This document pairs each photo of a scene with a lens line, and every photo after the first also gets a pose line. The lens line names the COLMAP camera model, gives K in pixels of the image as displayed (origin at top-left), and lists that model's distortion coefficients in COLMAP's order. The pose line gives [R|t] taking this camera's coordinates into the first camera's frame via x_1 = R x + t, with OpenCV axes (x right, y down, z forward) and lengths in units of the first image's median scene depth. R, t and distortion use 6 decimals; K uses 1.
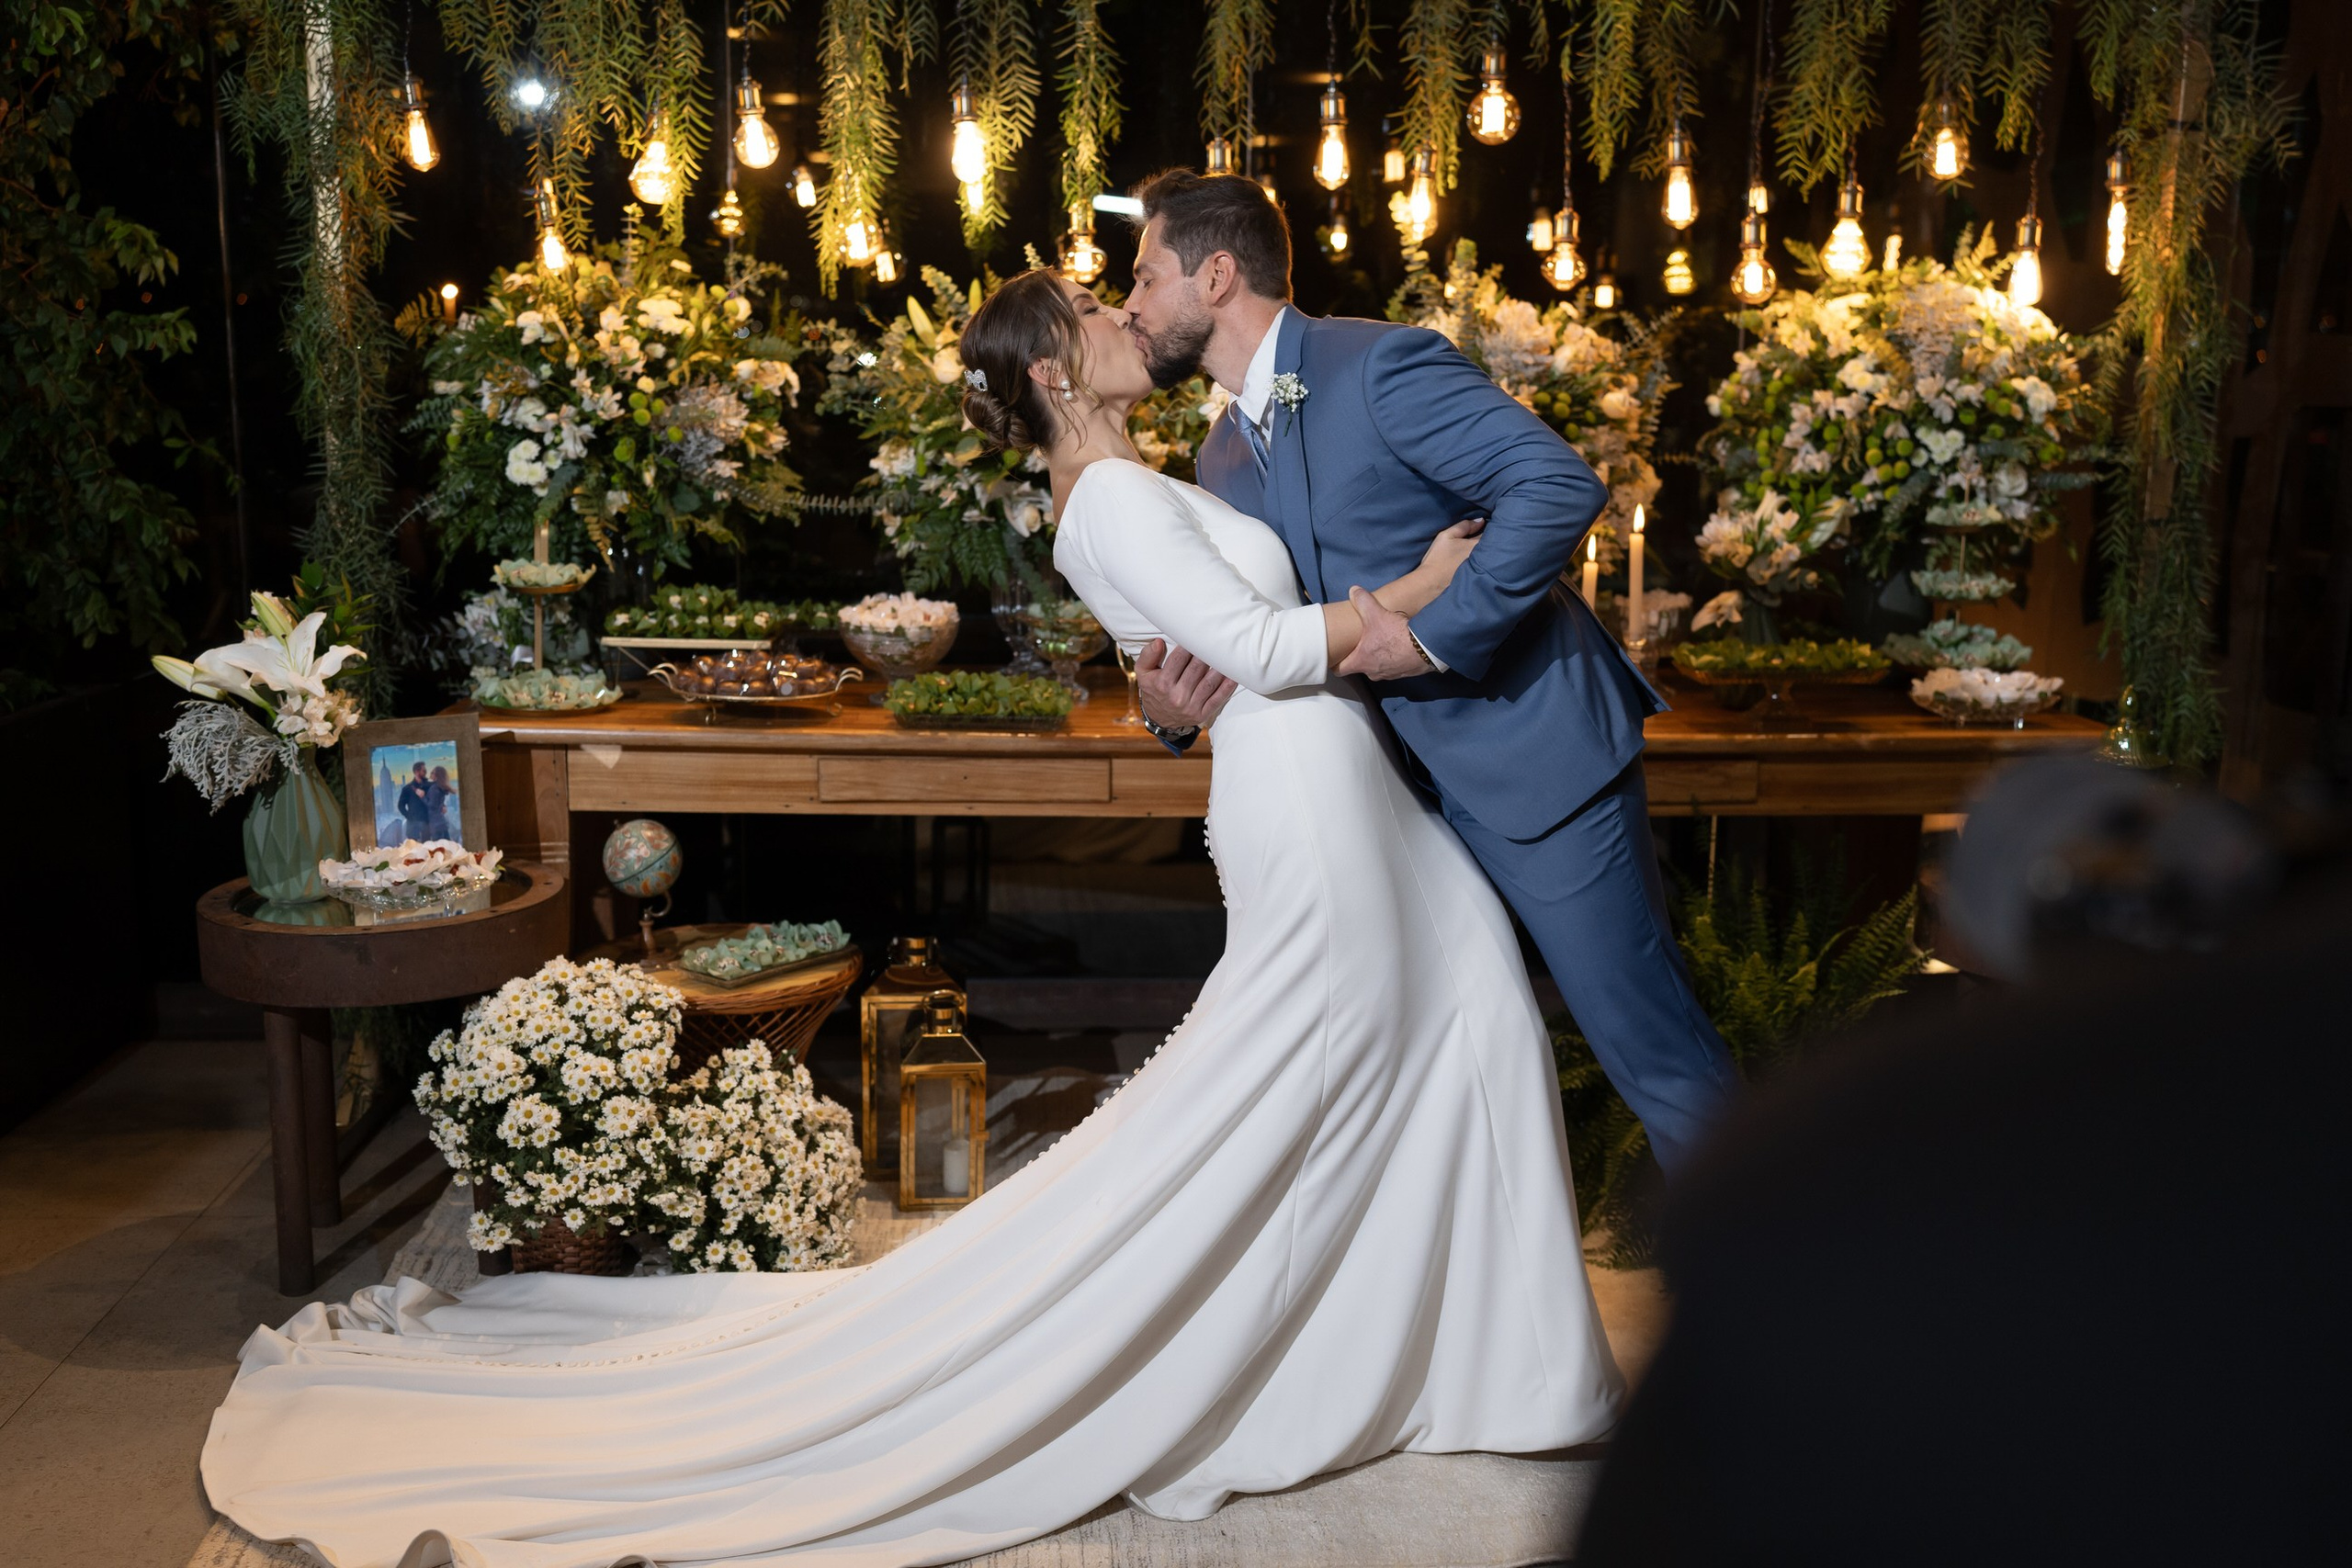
lens RADIAL K [[2286.9, 0, 1176.0], [0, 2286.9, 784.0], [0, 0, 1]] dist [0.001746, 0.003366]
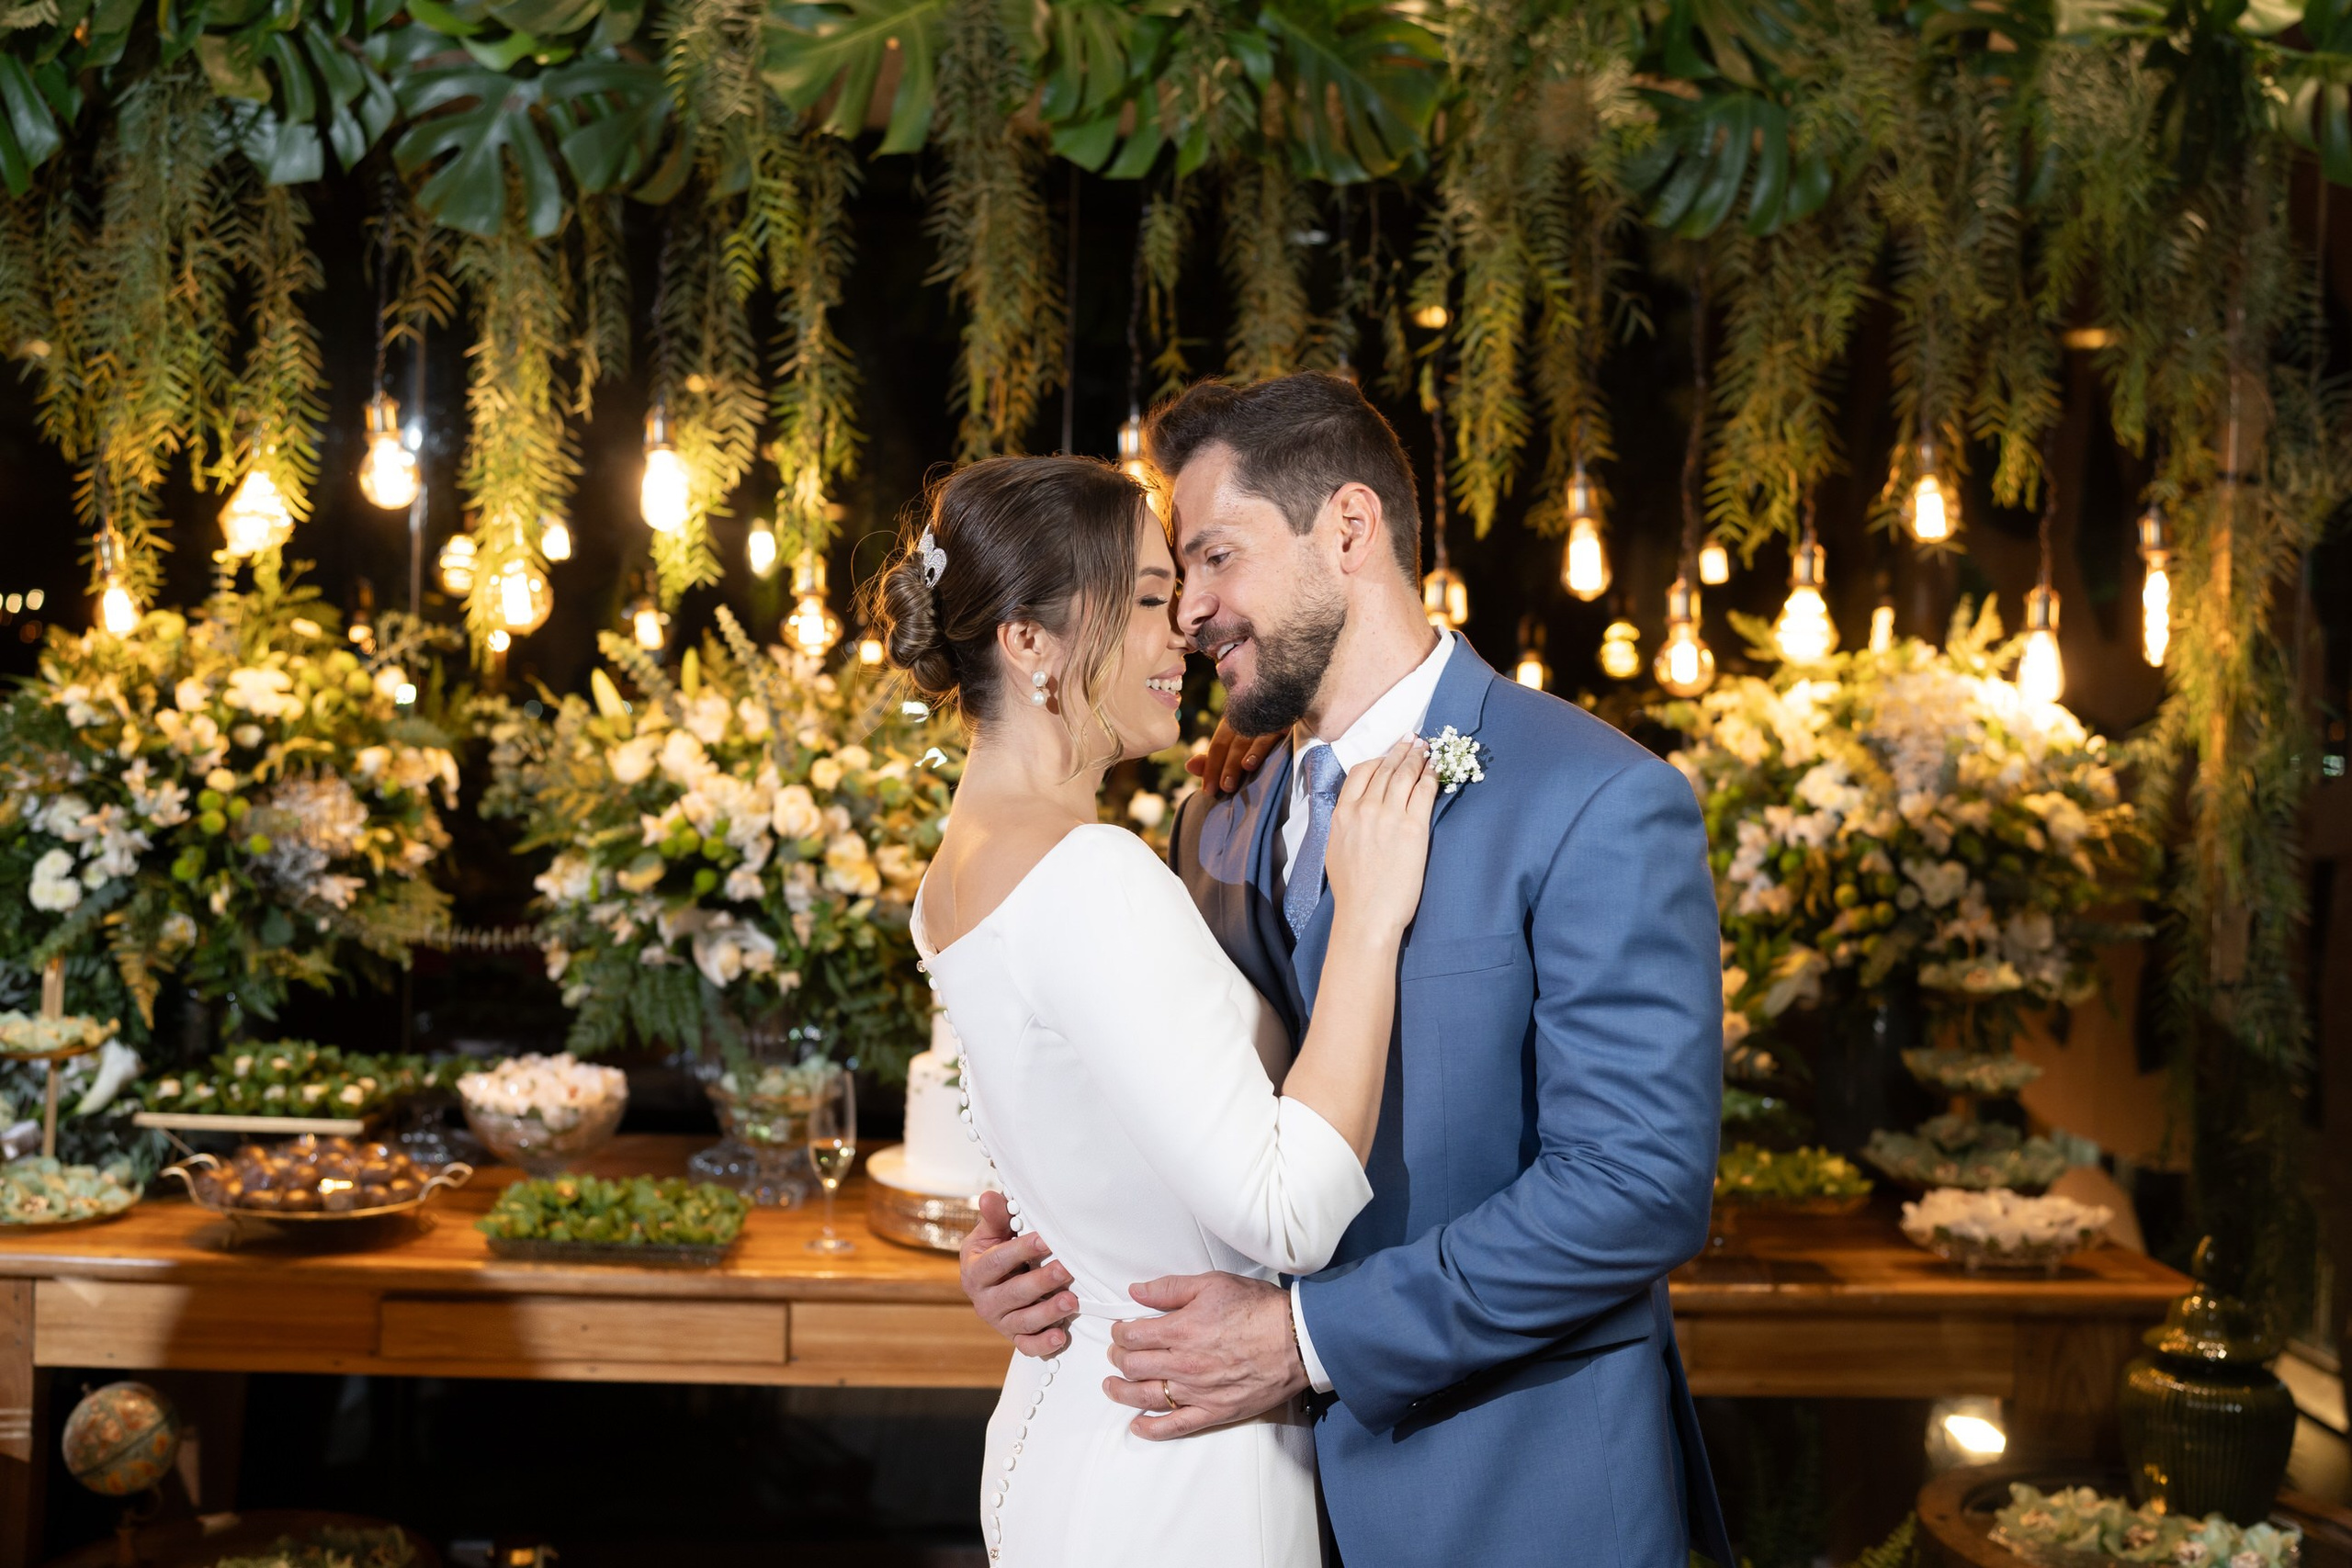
lens RADIAL K [[2286.9, 0, 1176.0], [0, 2286.9, 784.0], [0, 0, 1]] dist [0.001746, 0.003366]
pose [[0.999674, 0.014915, -0.020699, 0.099537], [-0.017900, 0.988148, -0.152460, -0.061187], [0.018180, 0.152781, 0.988093, 0.245779]]
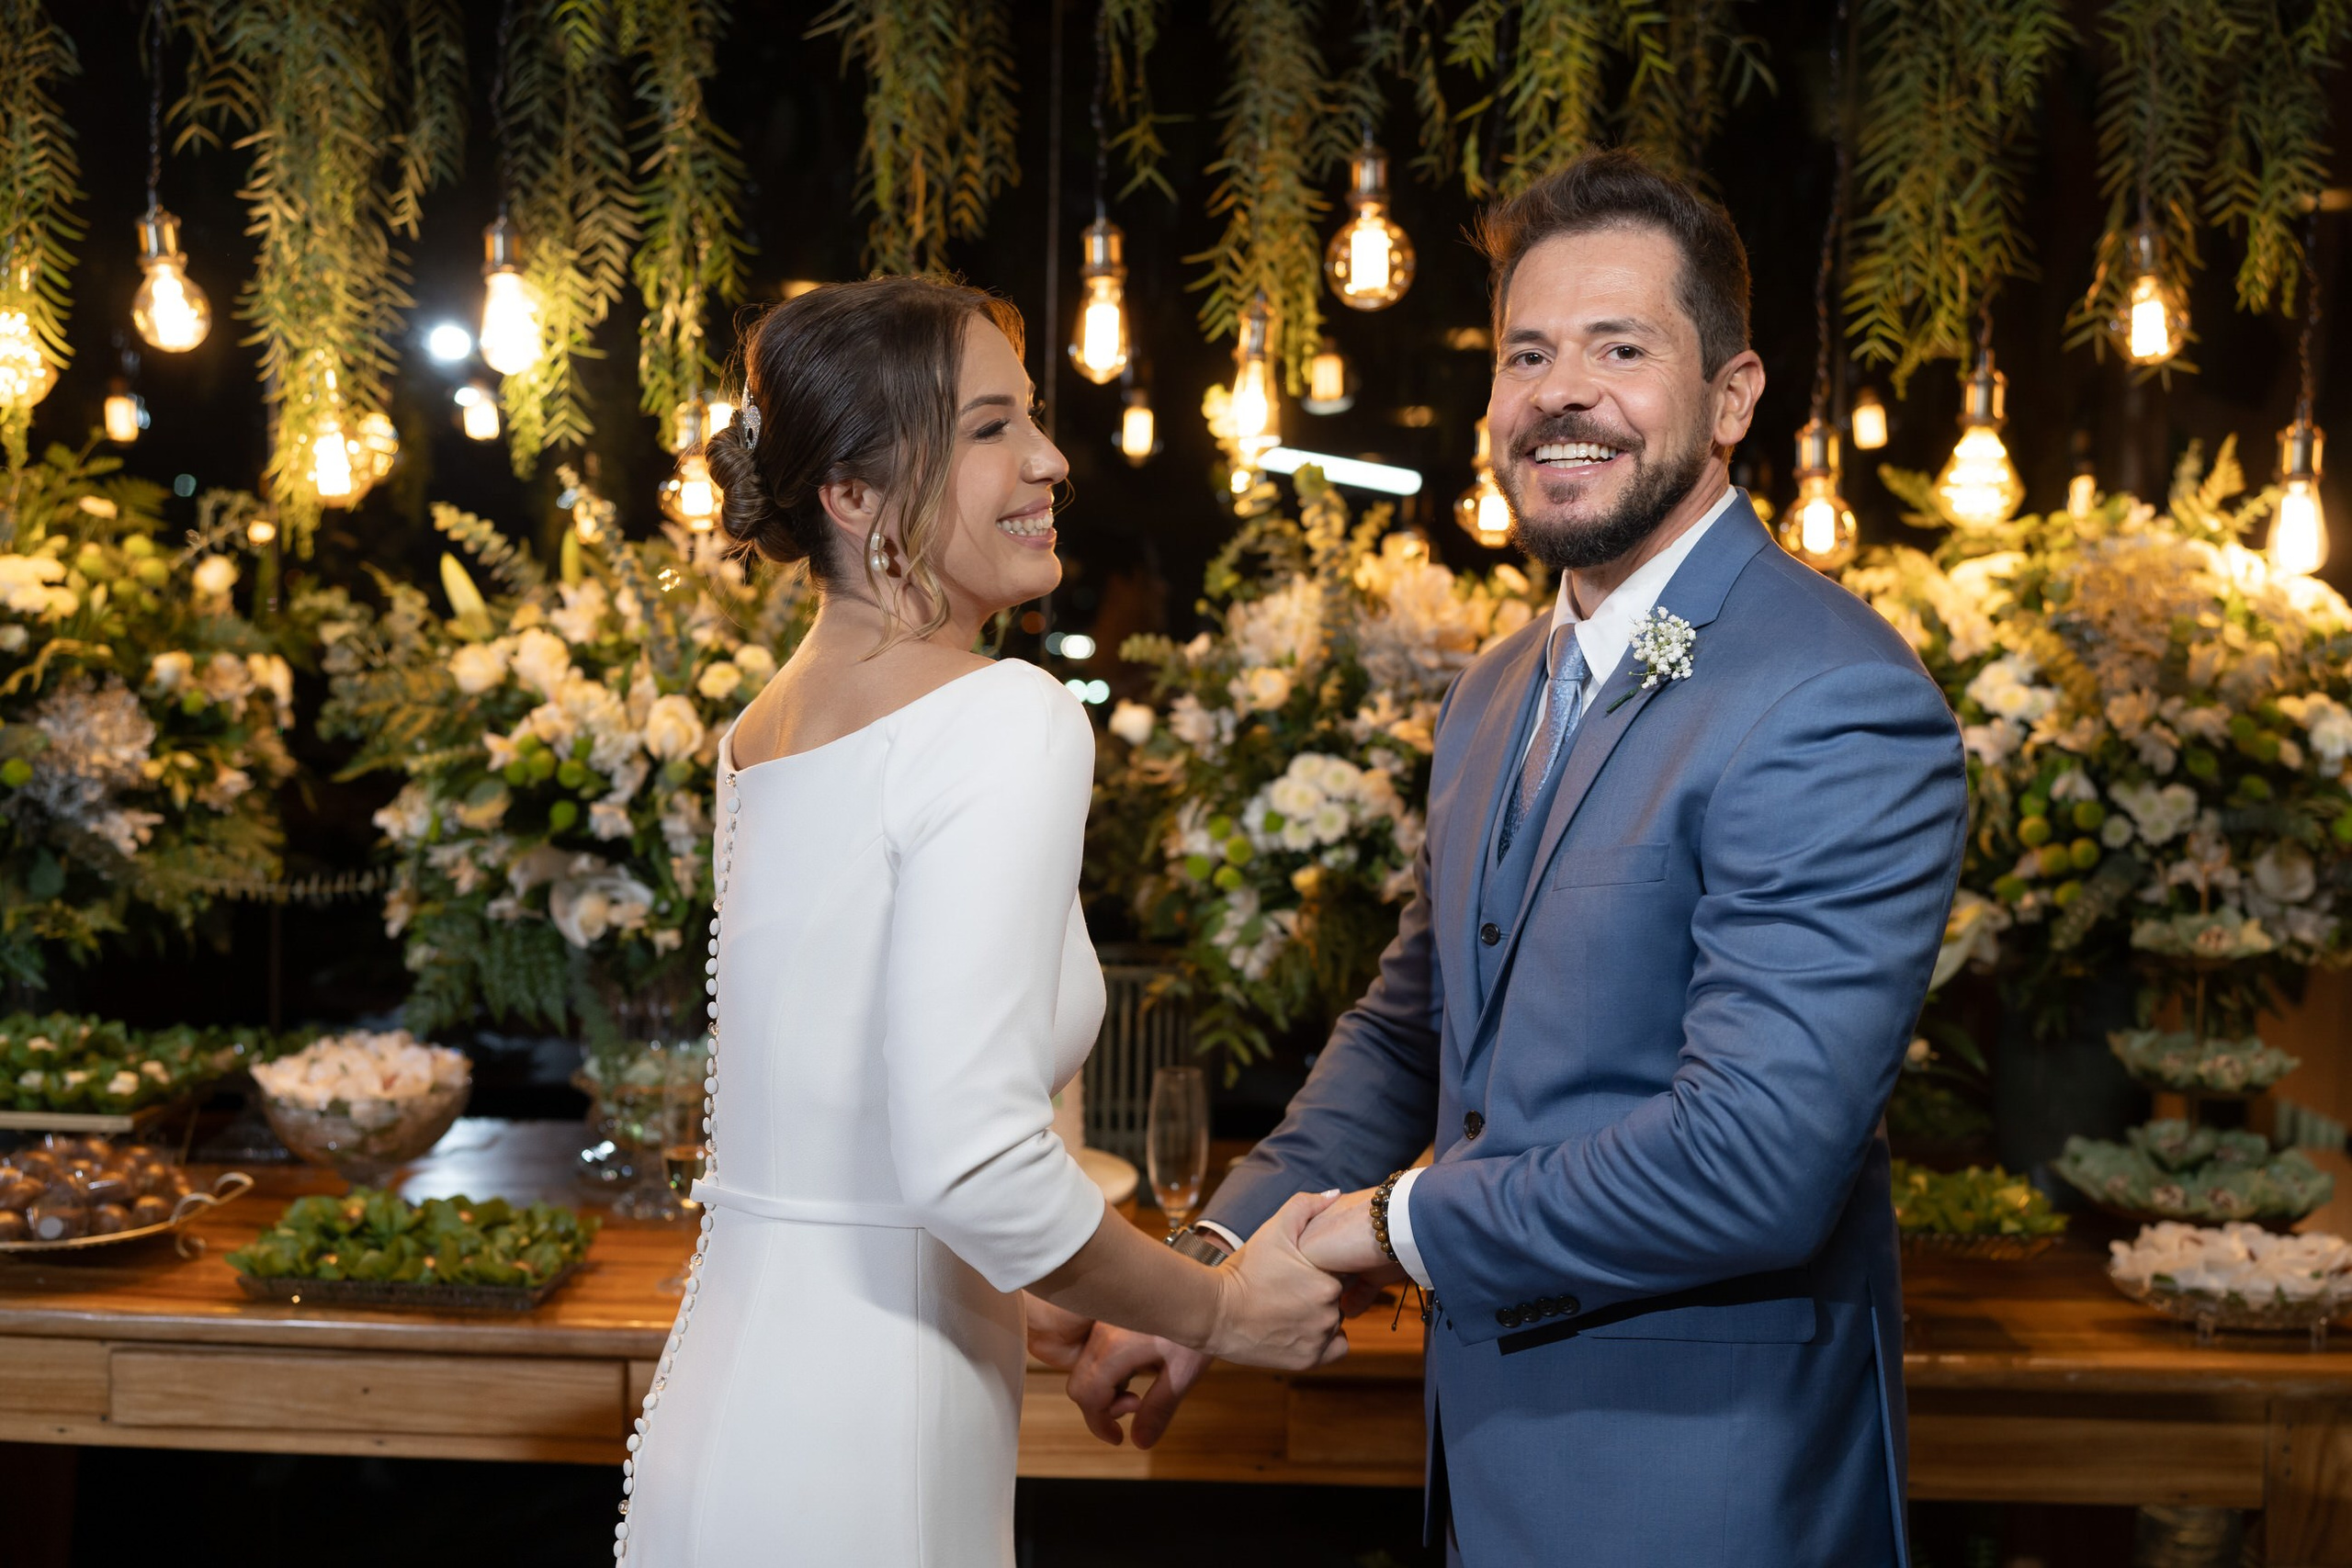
lens RADIAL K [[2286.9, 0, 1176.0], [0, 2286.9, 784.0], [0, 0, 1]] dist [0.001746, 0.003366]
pose [[0.995439, 0.011037, -0.094762, 0.146337], [-0.022677, 0.992191, -0.122652, -0.080126], [0.092669, 0.124241, 0.987915, 0.415321]]
